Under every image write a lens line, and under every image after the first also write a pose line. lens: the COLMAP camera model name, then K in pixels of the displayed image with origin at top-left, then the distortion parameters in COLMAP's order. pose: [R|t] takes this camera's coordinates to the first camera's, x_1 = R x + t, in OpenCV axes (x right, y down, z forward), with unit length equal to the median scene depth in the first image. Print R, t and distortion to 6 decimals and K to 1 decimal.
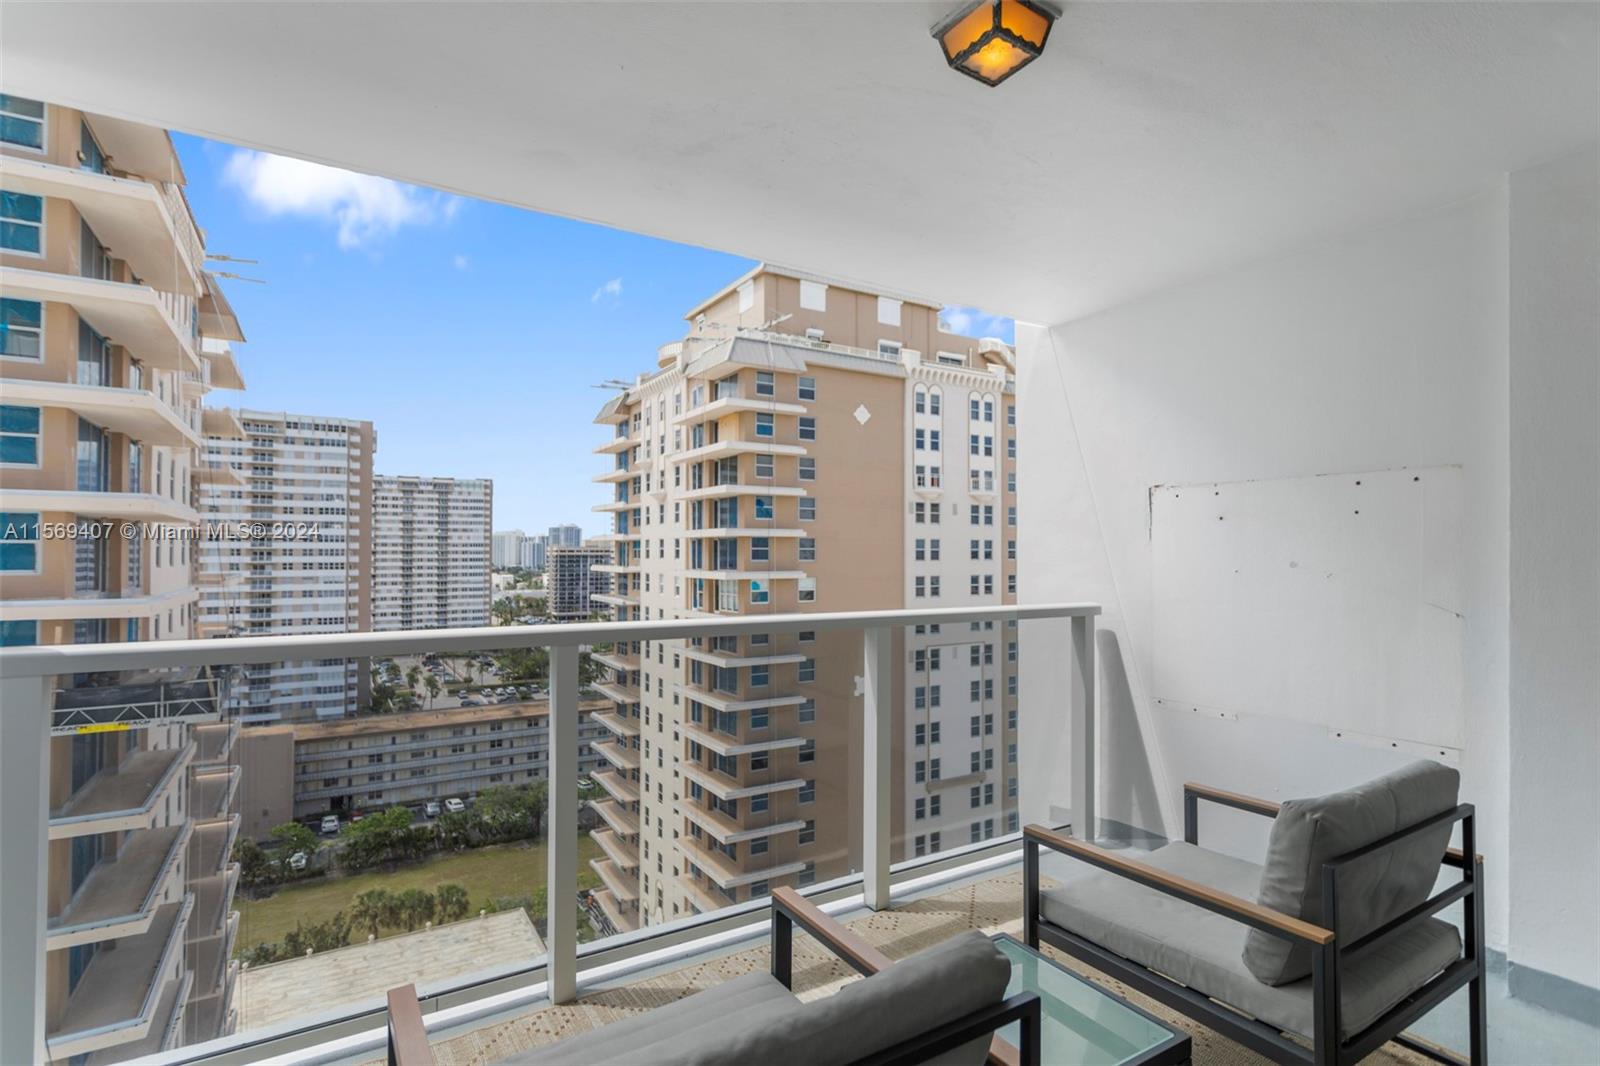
lens RADIAL K [[781.6, 0, 813.4], [0, 781.6, 537.1], [0, 0, 1]] dist [0.006007, -0.002175]
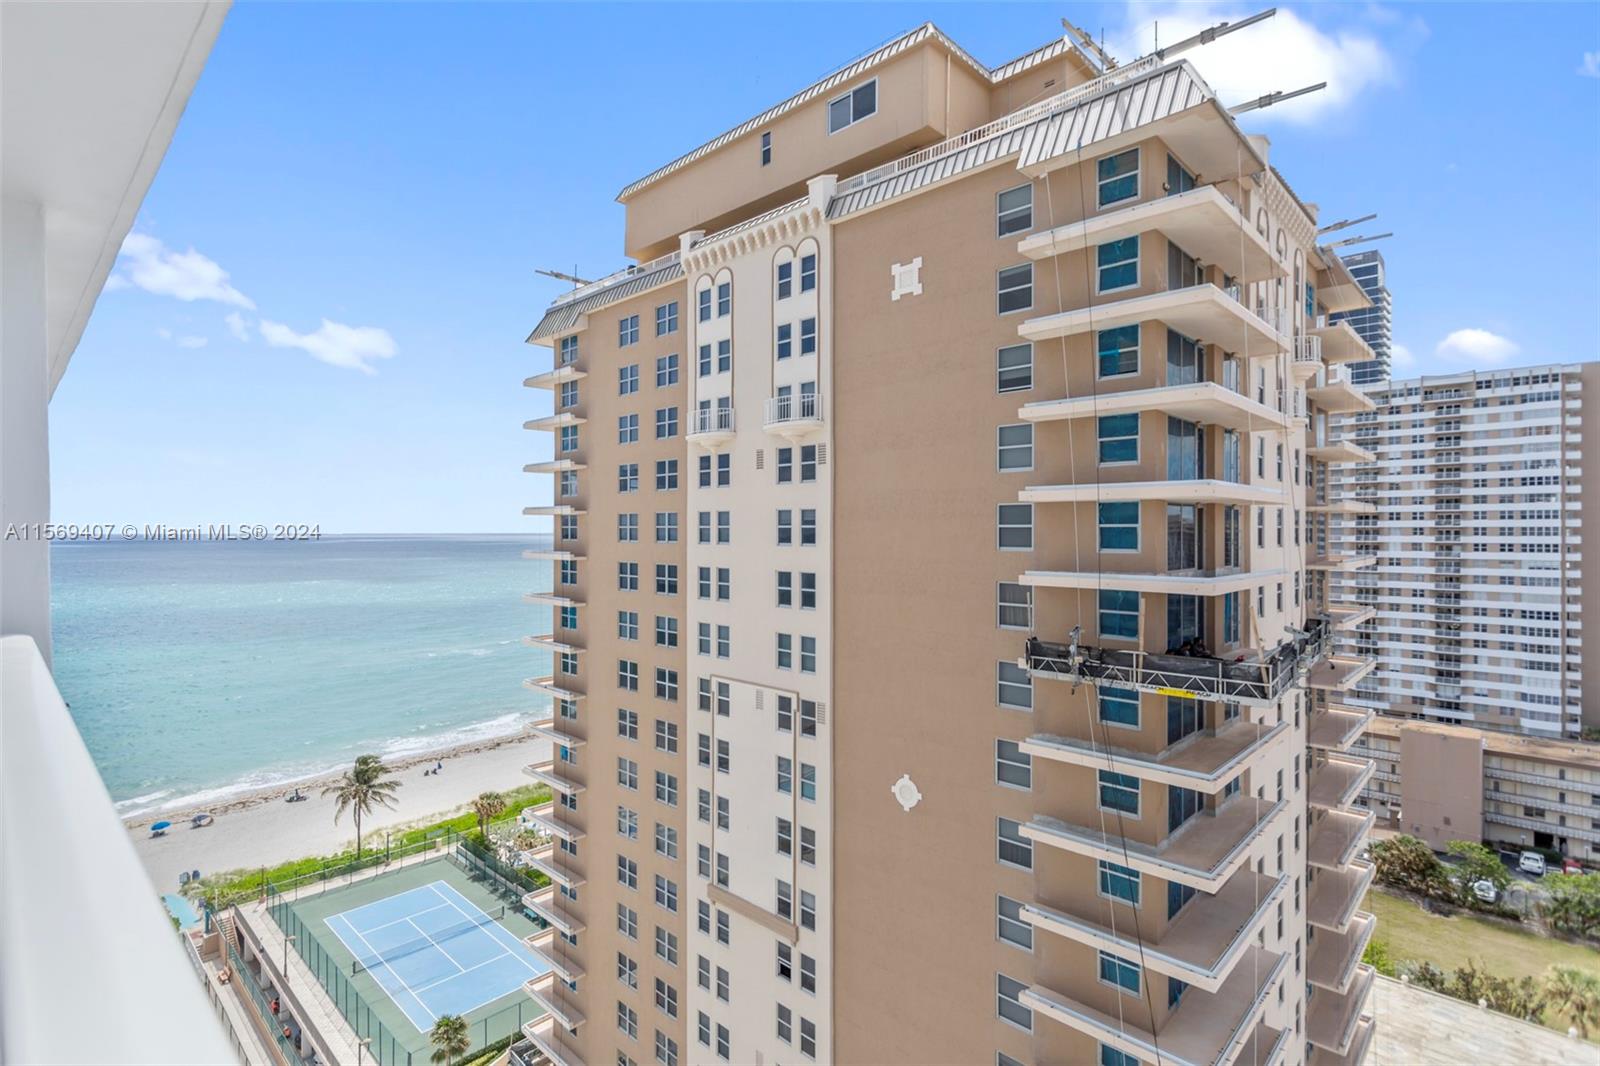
lens RADIAL K [[781.6, 0, 748.5], [0, 781.6, 527.5], [0, 0, 1]] dist [0.006007, -0.002175]
pose [[0.219122, -0.007267, -0.975670, 0.008265], [0.021401, 0.999767, -0.002640, -0.000088], [0.975463, -0.020302, 0.219227, 0.030704]]
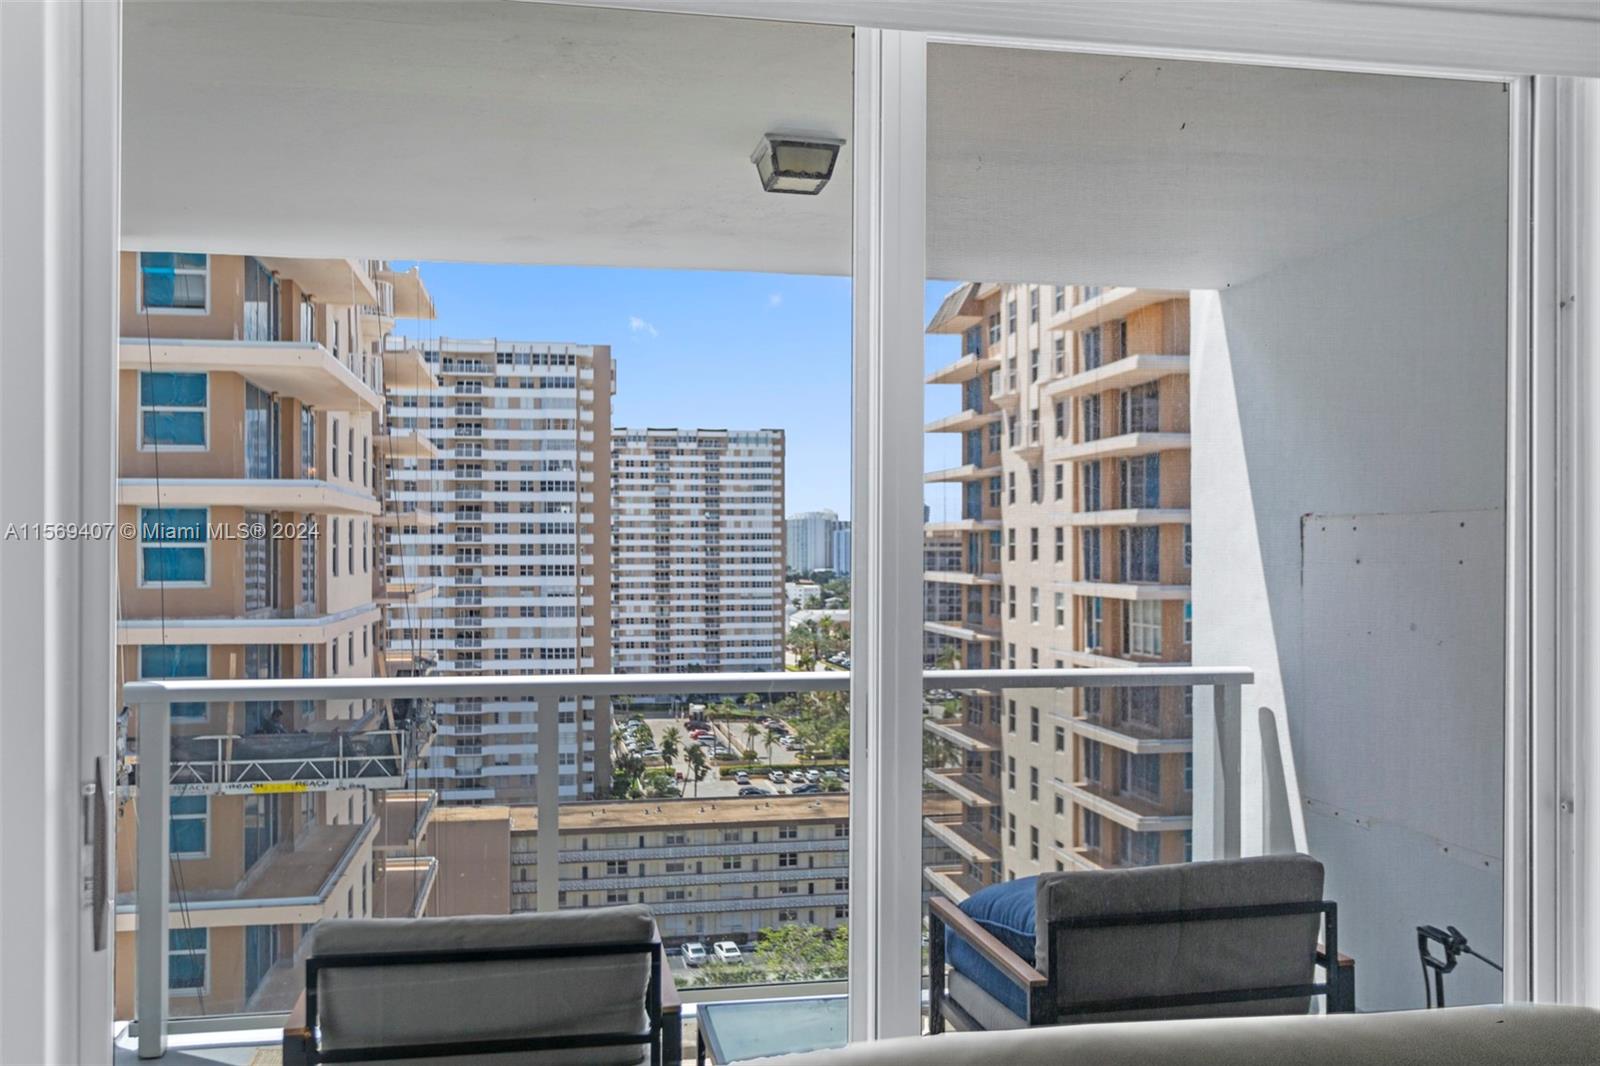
lens RADIAL K [[1386.7, 0, 793.0], [0, 1386.7, 533.1], [0, 0, 1]] dist [0.028774, 0.010928]
pose [[0.926685, -0.007528, -0.375764, 0.013961], [0.011165, 0.999910, 0.007503, -0.001793], [0.375673, -0.011149, 0.926685, -0.012701]]
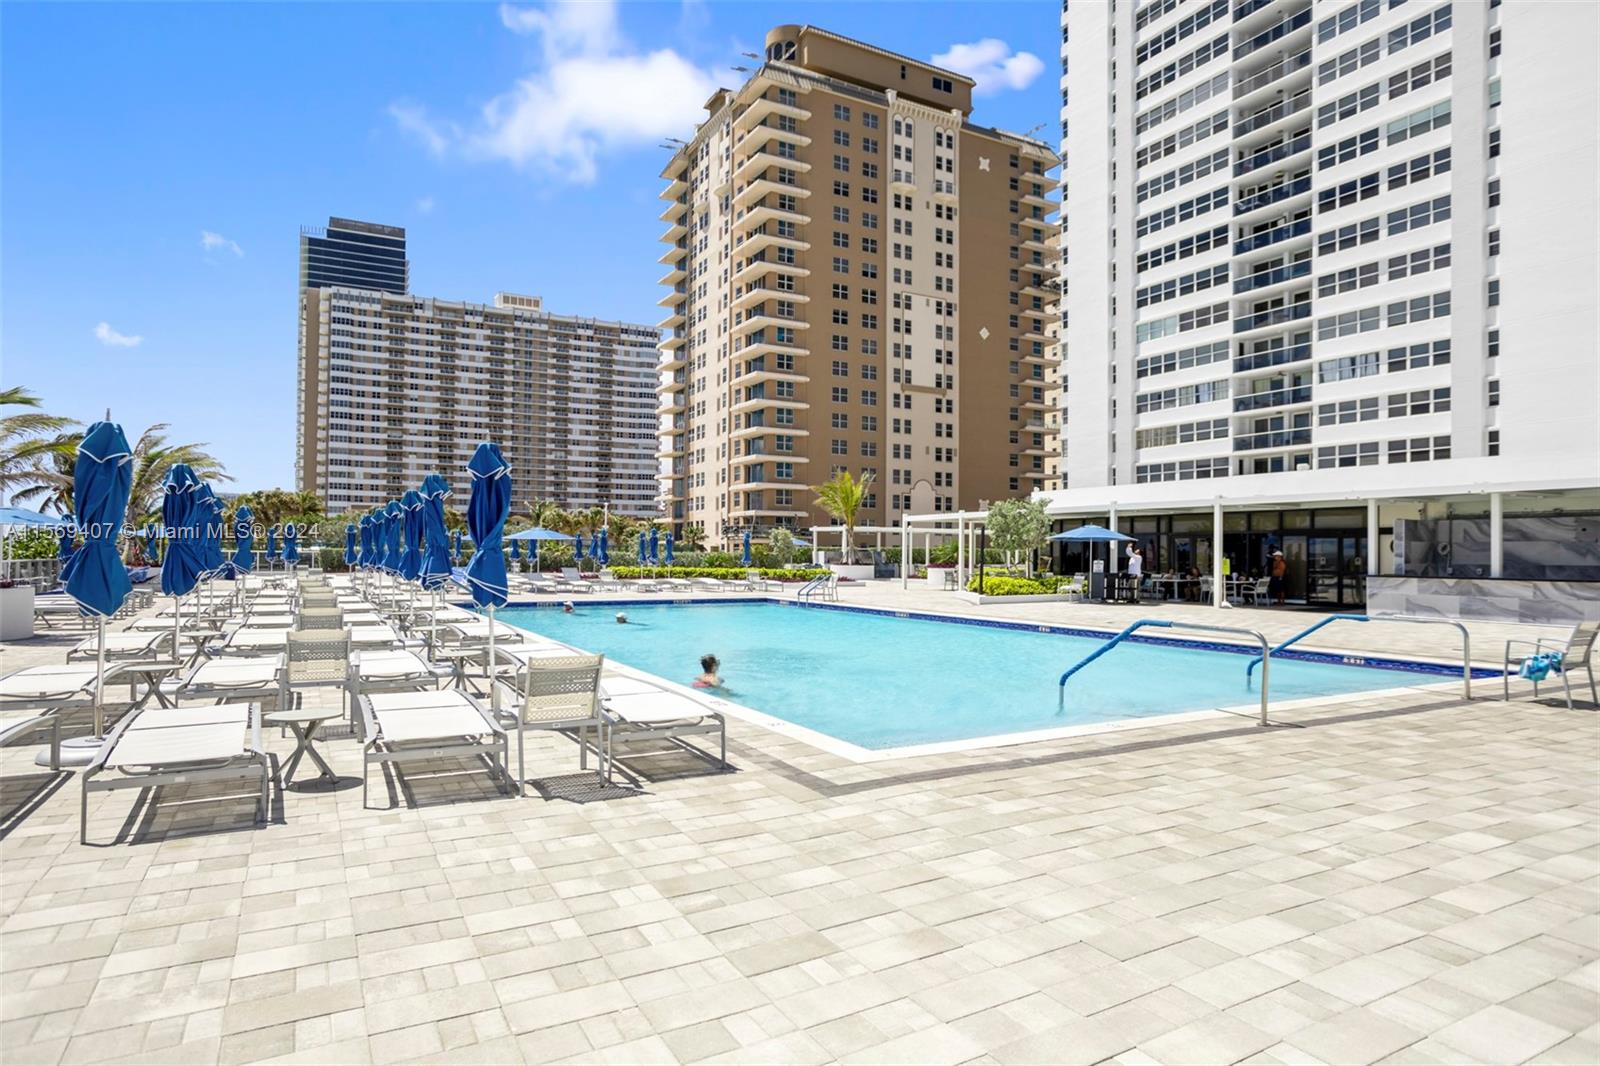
lens RADIAL K [[923.9, 0, 810.3], [0, 923.9, 538.4], [0, 0, 1]] dist [-0.055589, -0.000077]
pose [[0.998644, 0.012812, -0.050453, -0.664853], [-0.012807, 0.999918, 0.000421, 0.539342], [0.050454, 0.000225, 0.998726, -1.459742]]
